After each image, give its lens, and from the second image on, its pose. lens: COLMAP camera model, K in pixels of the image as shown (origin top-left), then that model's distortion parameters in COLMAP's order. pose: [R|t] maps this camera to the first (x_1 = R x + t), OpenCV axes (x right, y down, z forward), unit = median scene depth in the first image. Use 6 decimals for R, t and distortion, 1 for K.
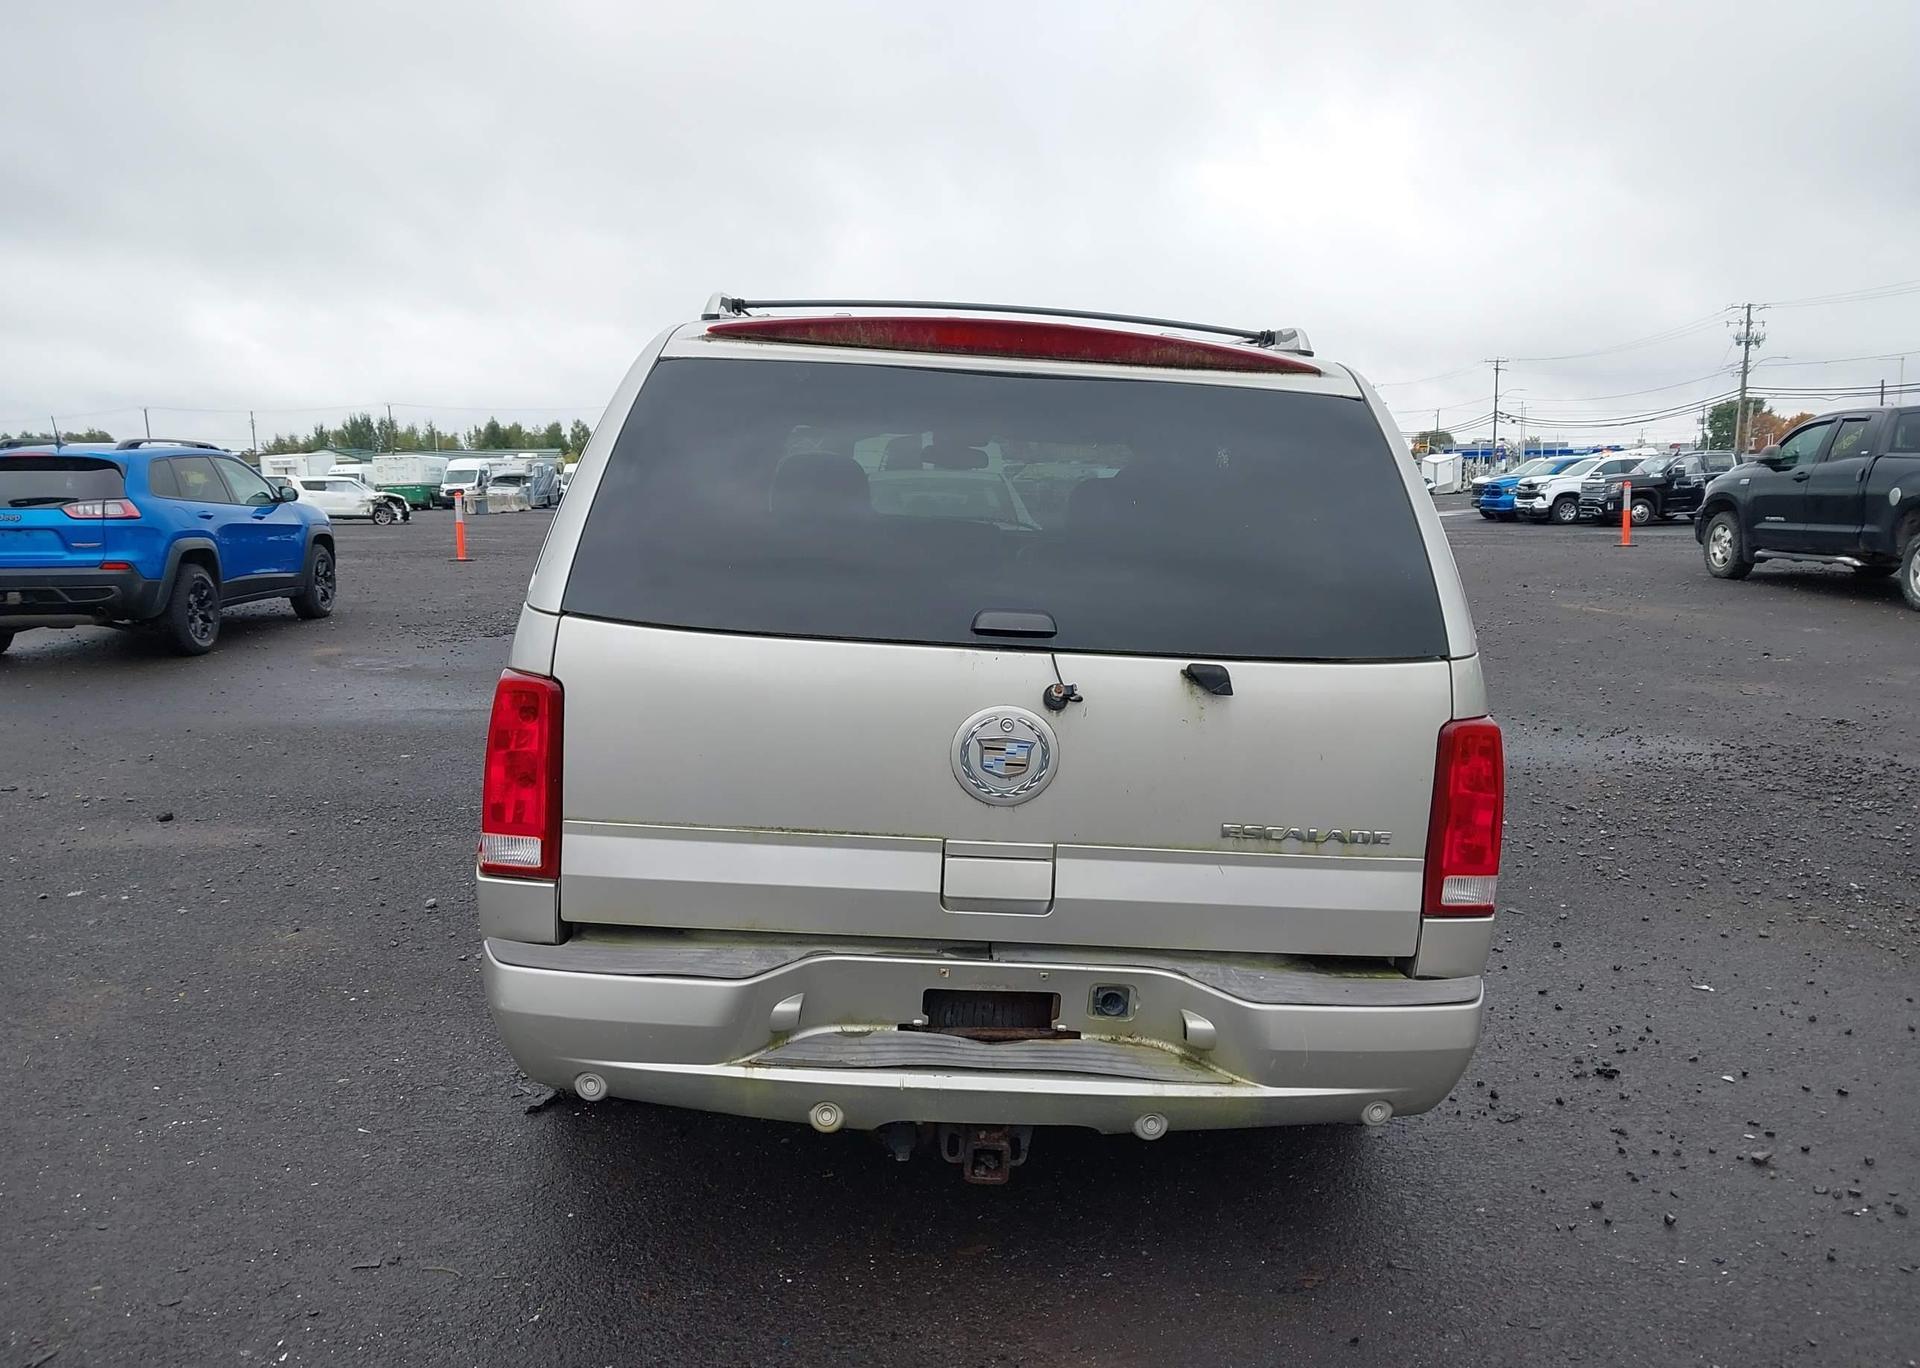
lens RADIAL K [[1525.7, 0, 973.5], [0, 1525.7, 683.4], [0, 0, 1]] dist [0.037676, -0.052930]
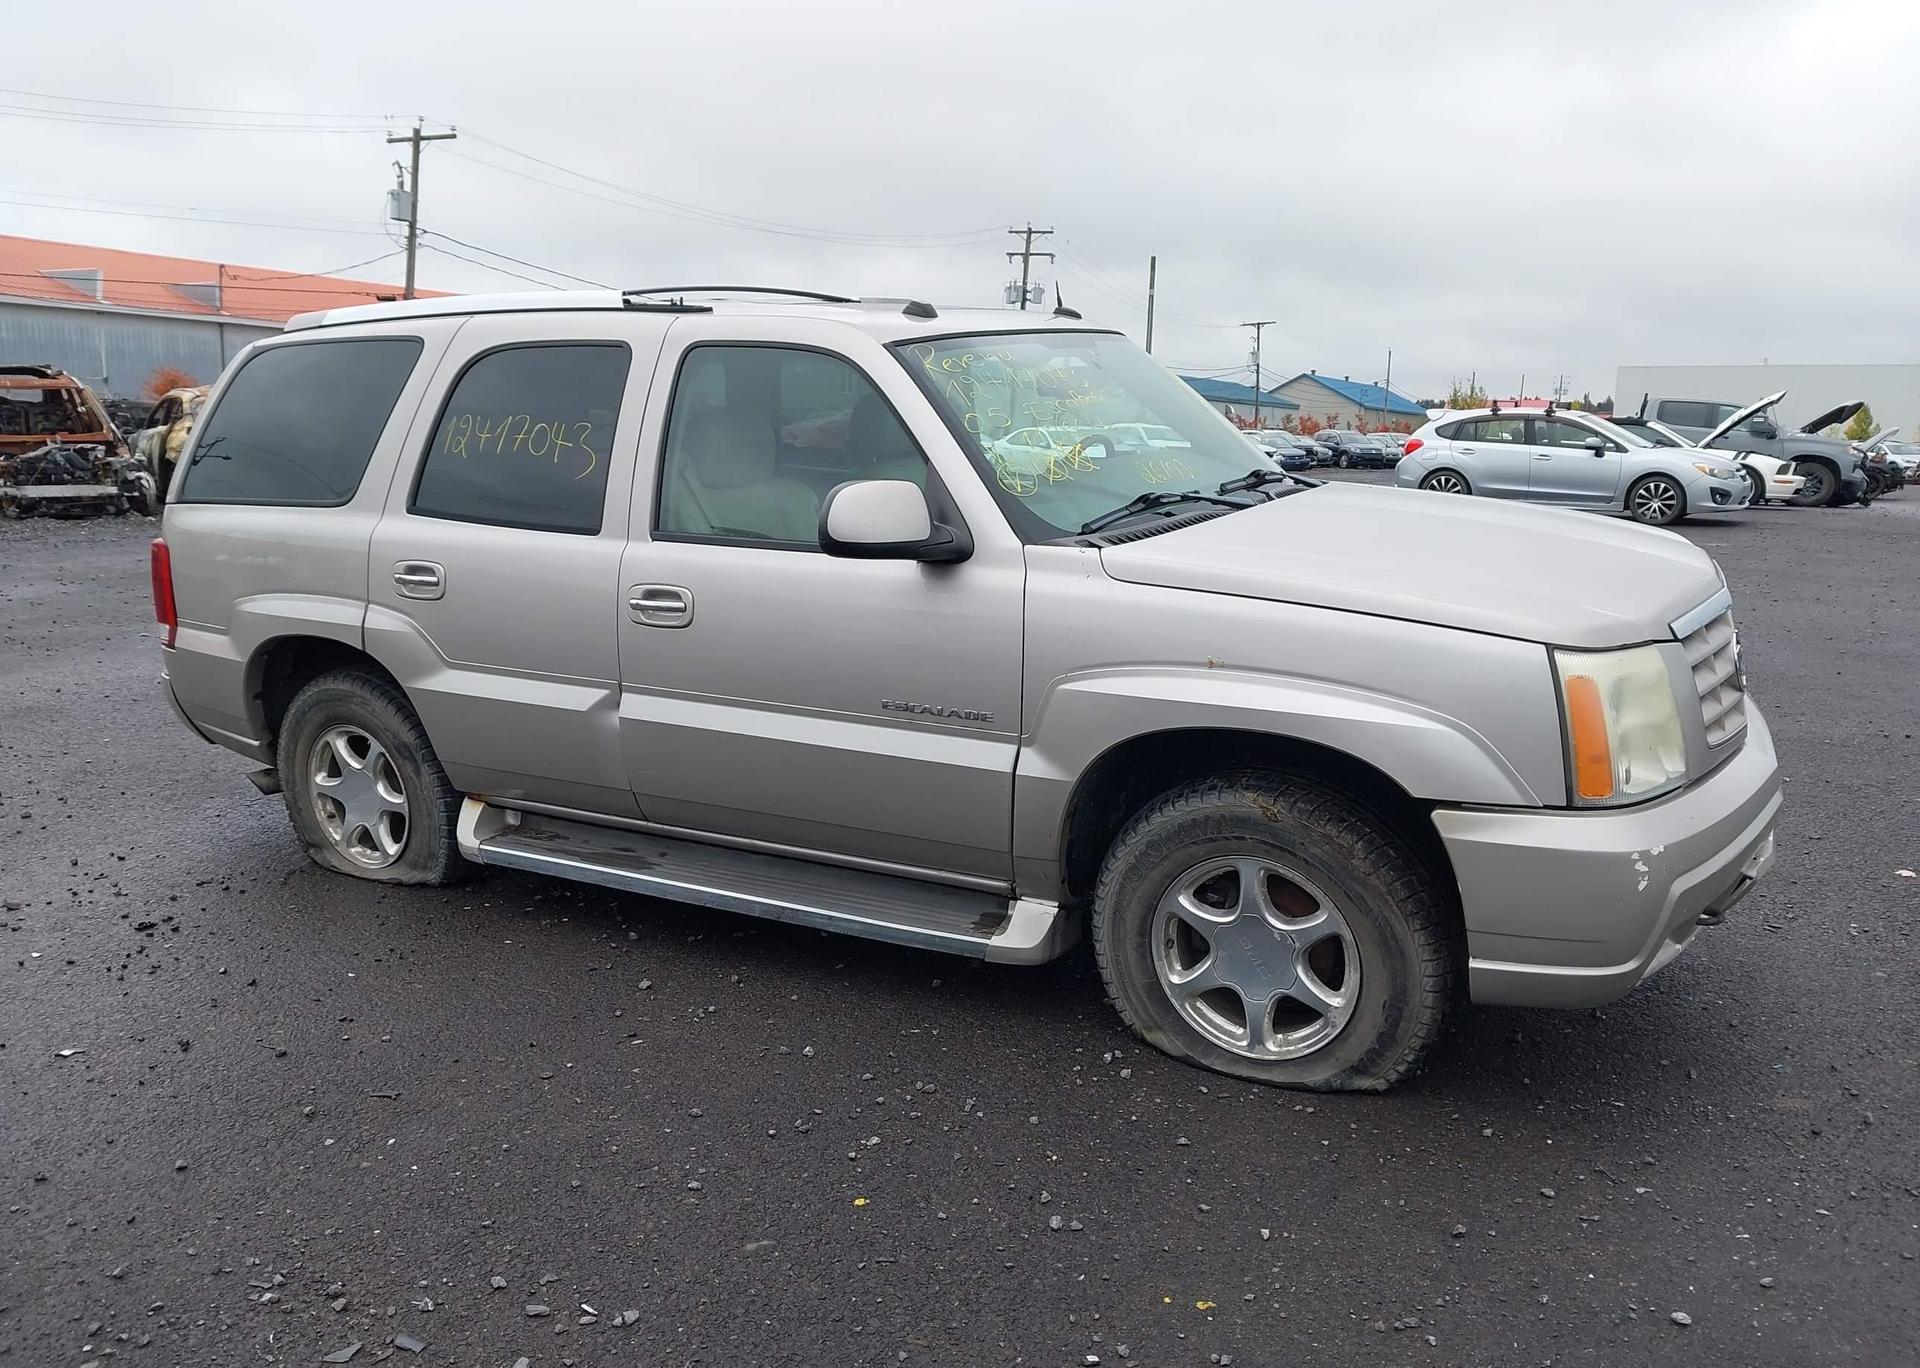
lens RADIAL K [[1513.5, 0, 961.9], [0, 1513.5, 681.0], [0, 0, 1]] dist [0.135371, -0.379110]
pose [[-0.538463, 0.143287, -0.830377, 0.055456], [-0.117525, 0.963035, 0.242387, -0.015129], [0.834413, 0.228107, -0.501719, 0.112697]]
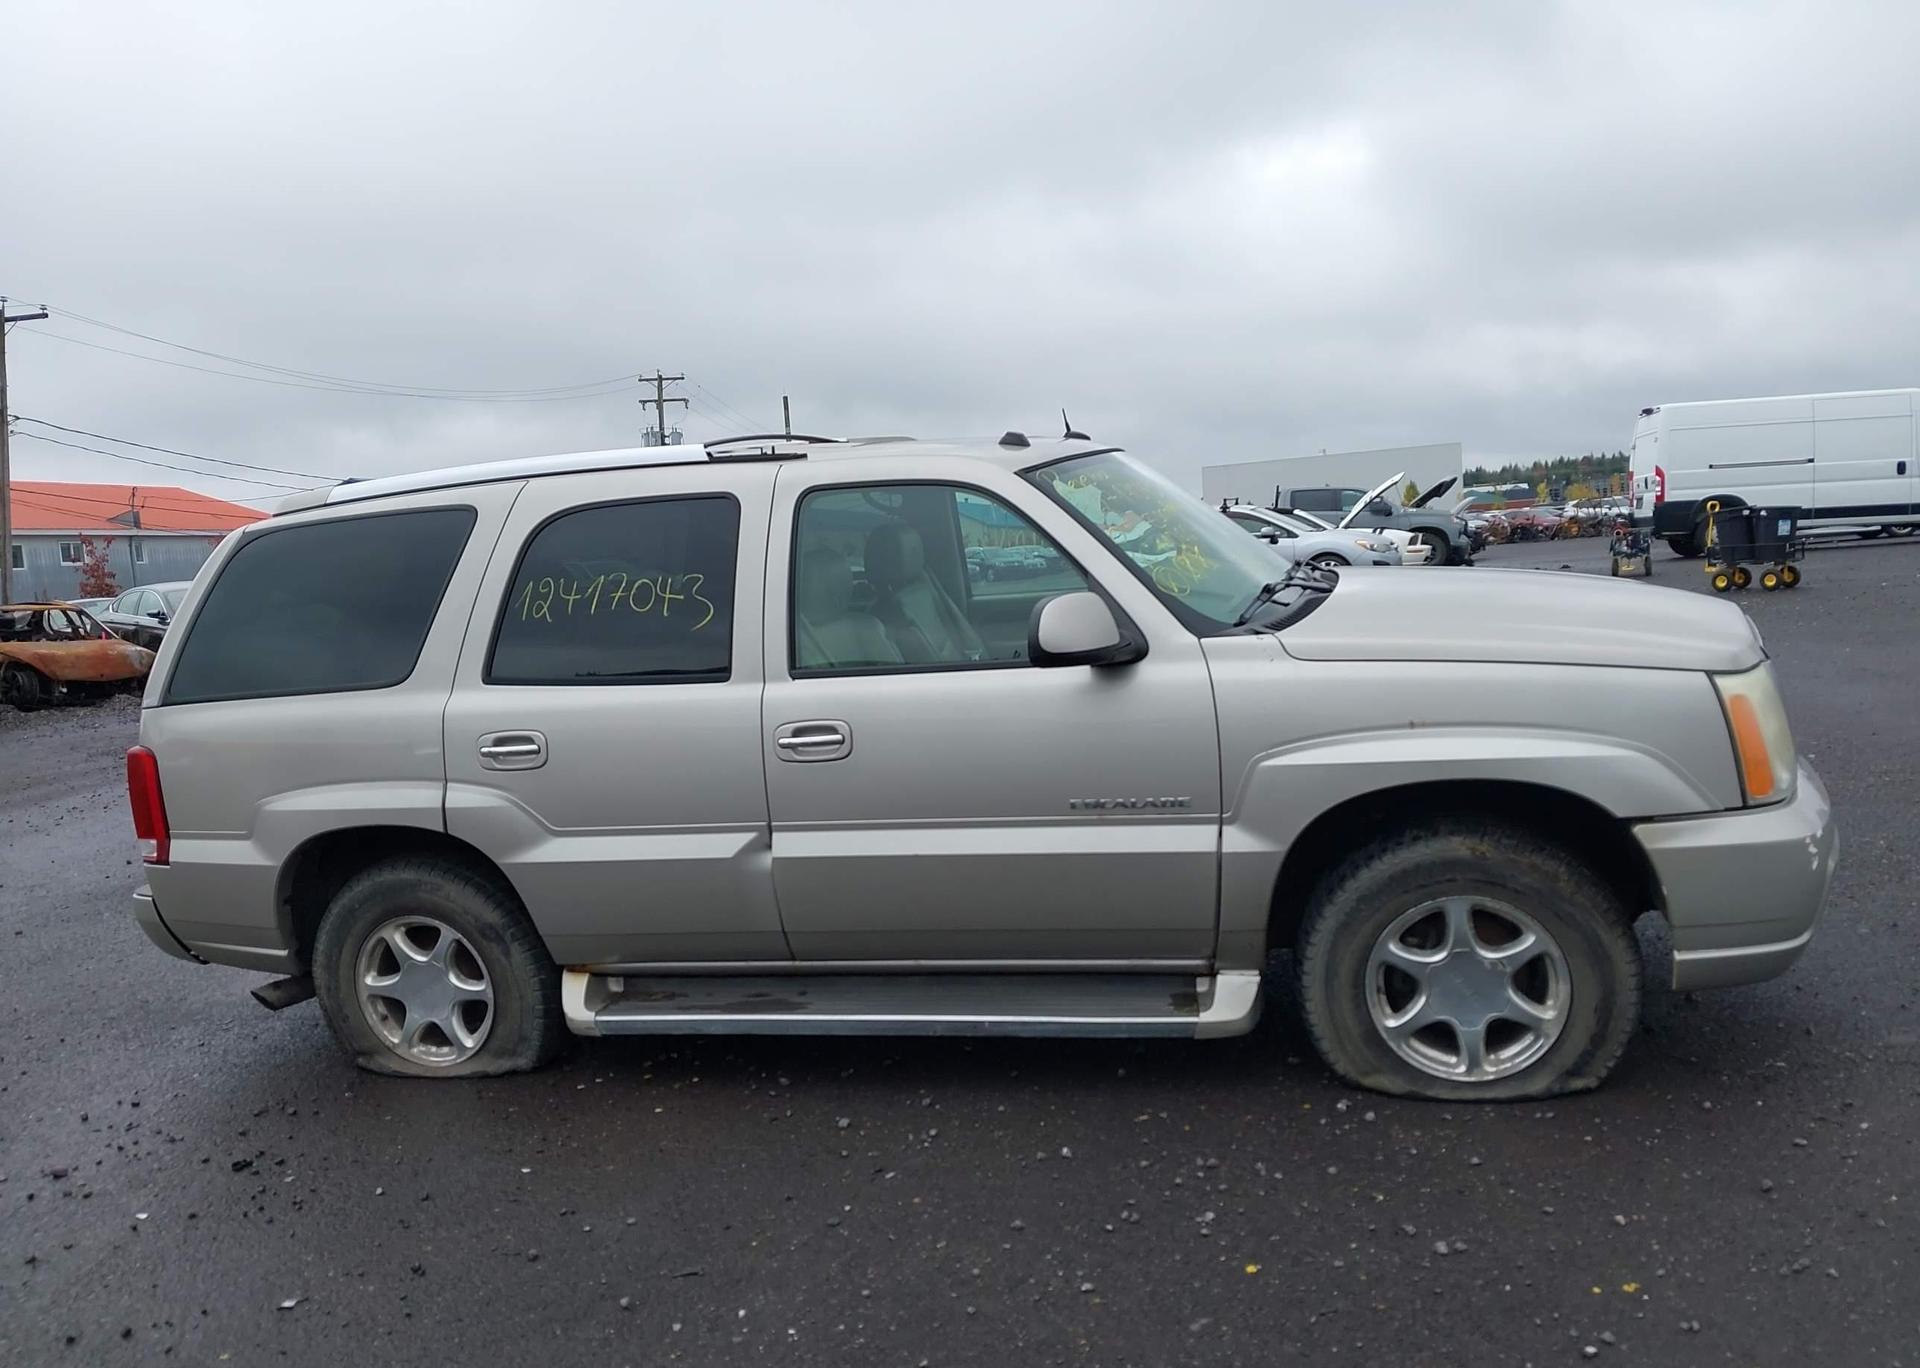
lens RADIAL K [[1513.5, 0, 961.9], [0, 1513.5, 681.0], [0, 0, 1]] dist [0.135371, -0.379110]
pose [[-0.318125, 0.118481, -0.940616, 0.066076], [-0.044043, 0.989242, 0.139502, -0.013271], [0.947025, 0.085807, -0.309484, 0.096979]]
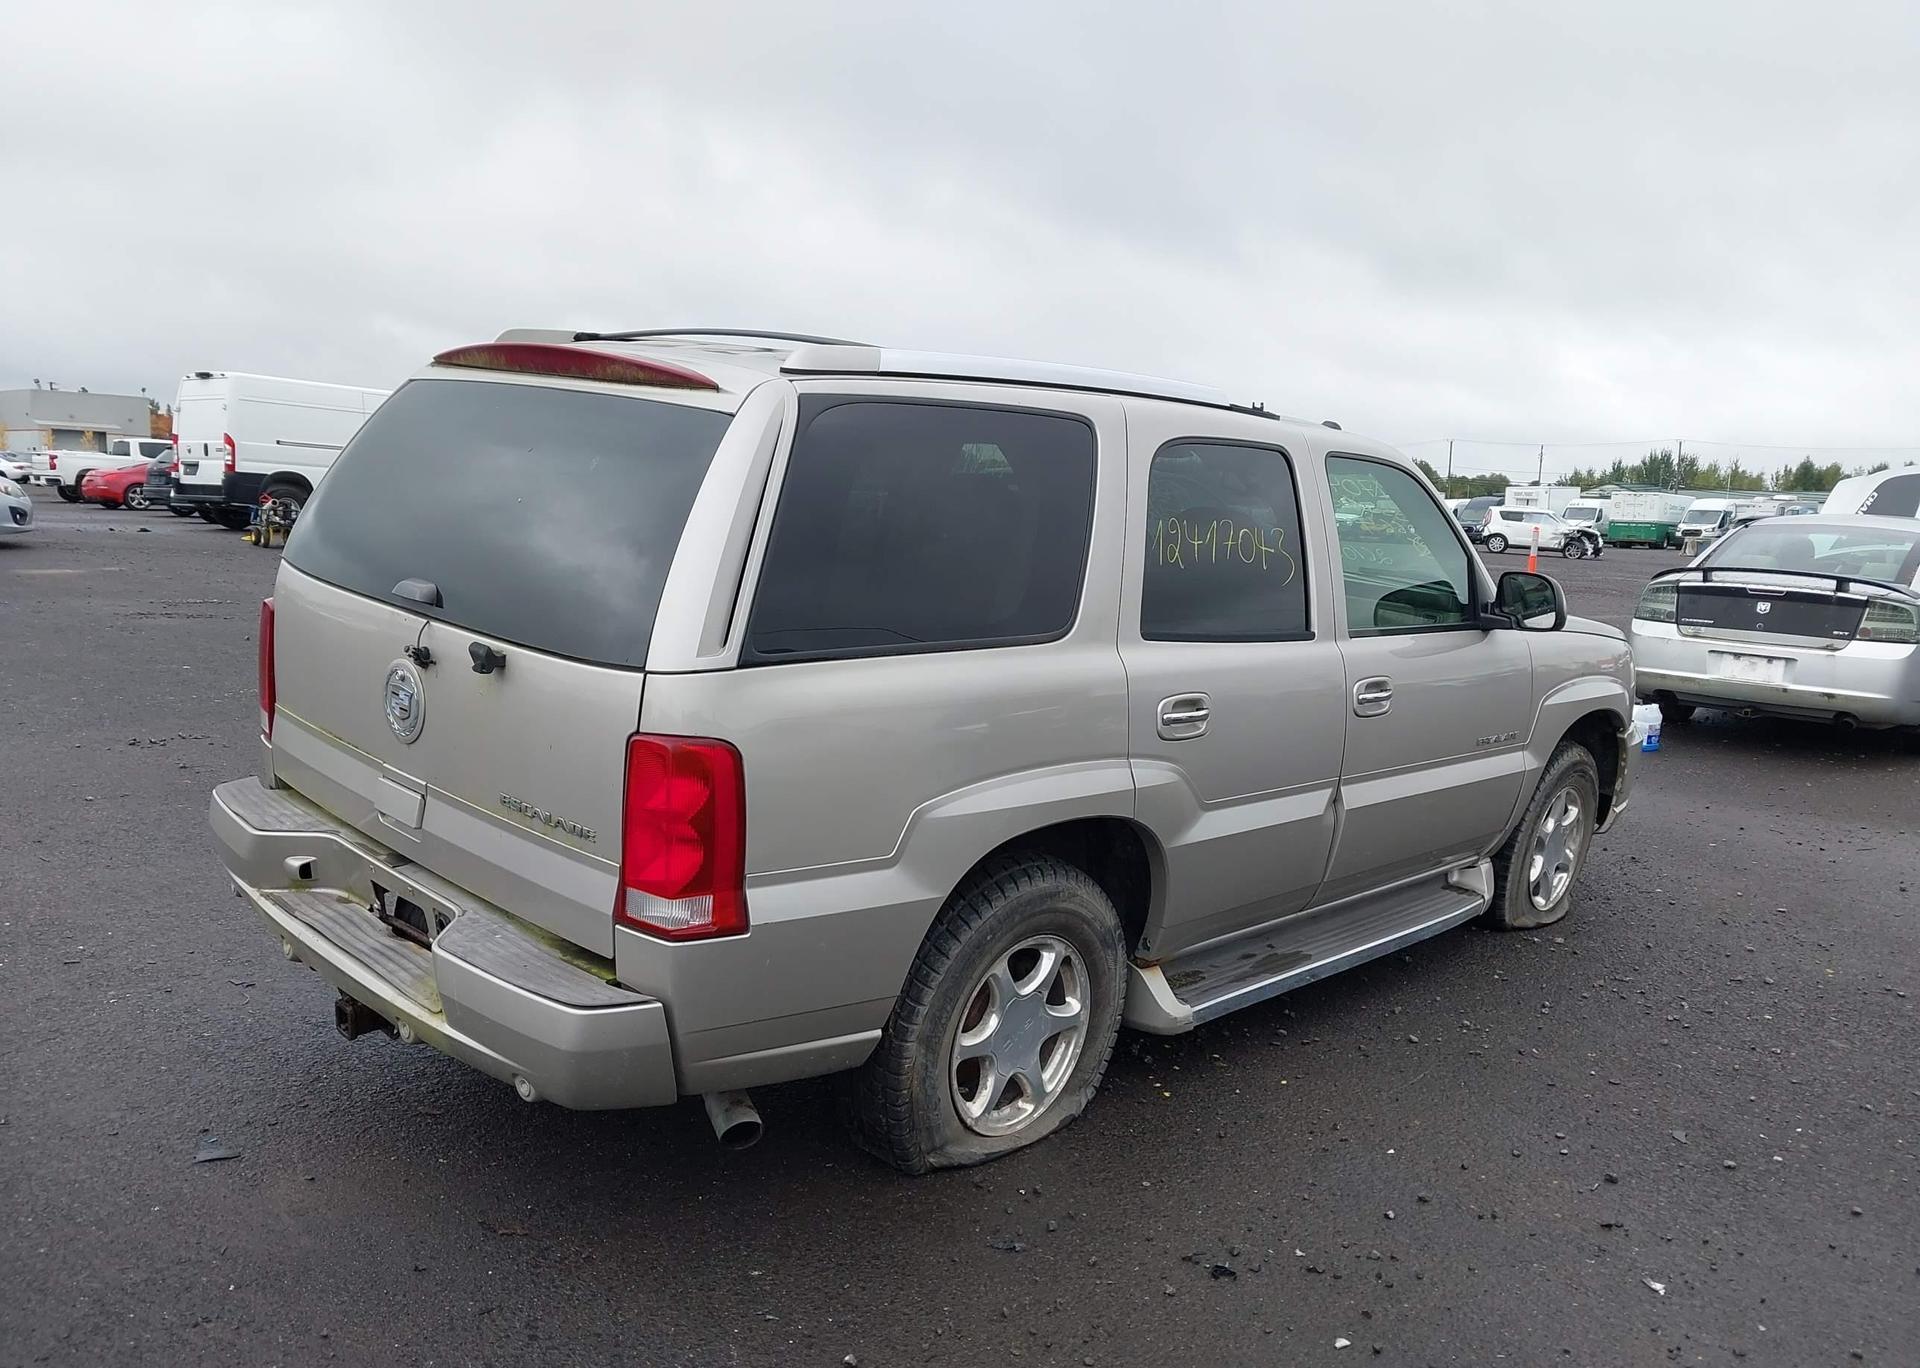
lens RADIAL K [[1525.7, 0, 973.5], [0, 1525.7, 683.4], [0, 0, 1]] dist [0.037676, -0.052930]
pose [[0.689938, 0.132992, -0.711547, 0.046668], [-0.149153, 0.988003, 0.040040, -0.003201], [0.708336, 0.078504, 0.701497, 0.018000]]
